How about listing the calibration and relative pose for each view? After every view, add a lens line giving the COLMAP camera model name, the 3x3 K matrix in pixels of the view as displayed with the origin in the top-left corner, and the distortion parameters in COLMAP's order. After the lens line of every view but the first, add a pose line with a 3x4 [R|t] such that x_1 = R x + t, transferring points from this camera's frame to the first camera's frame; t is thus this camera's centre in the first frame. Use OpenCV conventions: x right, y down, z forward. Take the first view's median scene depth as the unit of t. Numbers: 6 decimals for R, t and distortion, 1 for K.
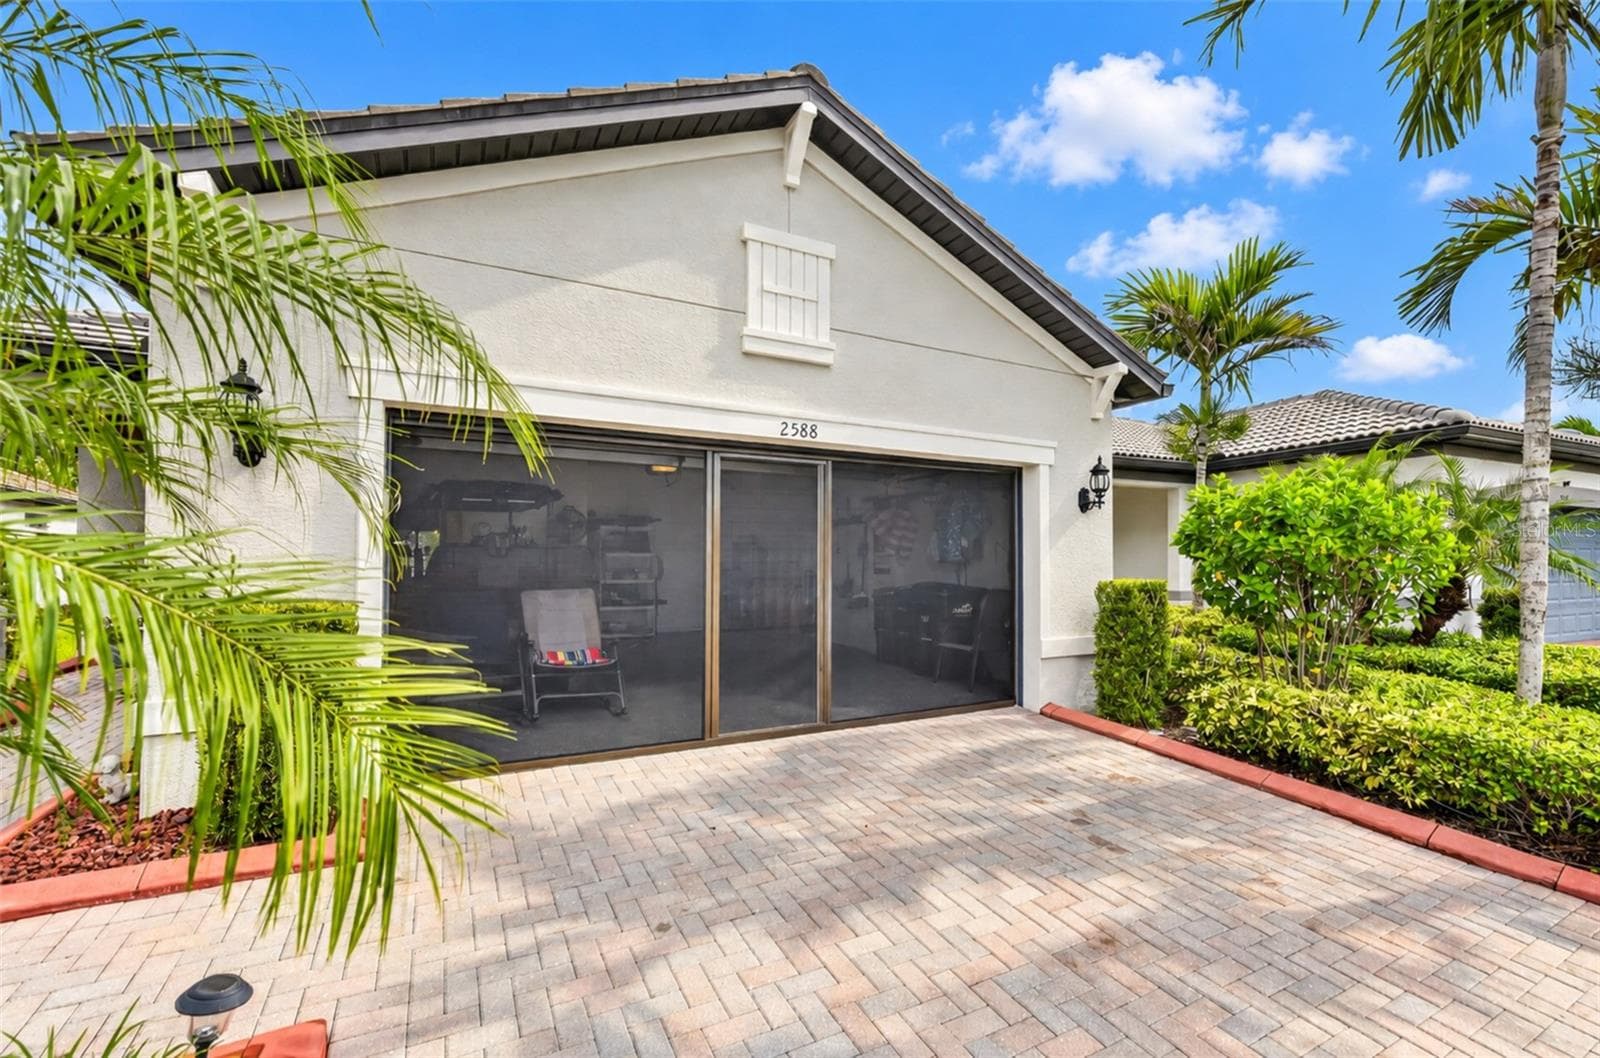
lens RADIAL K [[691.4, 0, 805.2], [0, 691.4, 565.8], [0, 0, 1]] dist [0.000117, 0.000055]
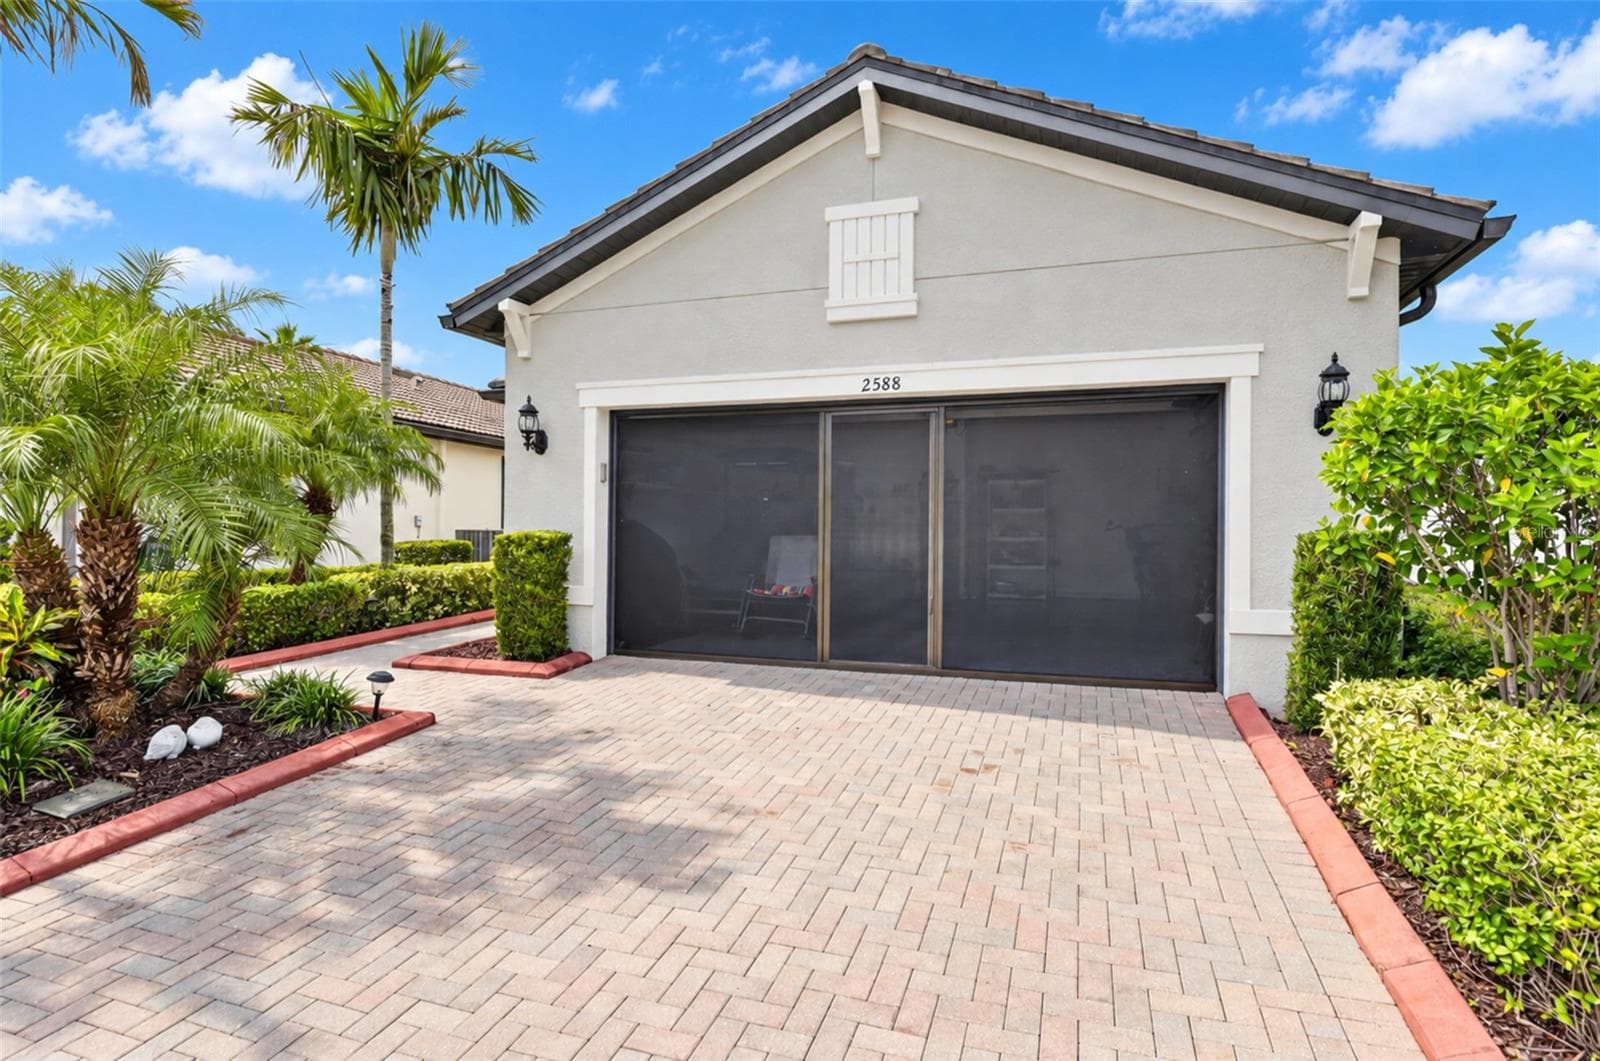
lens RADIAL K [[846.8, 0, 799.9], [0, 846.8, 553.5], [0, 0, 1]] dist [0.000341, -0.000138]
pose [[0.673432, 0.028161, -0.738713, 0.864341], [-0.007167, 0.999476, 0.031568, 0.023659], [0.739215, -0.015965, 0.673280, 0.024298]]
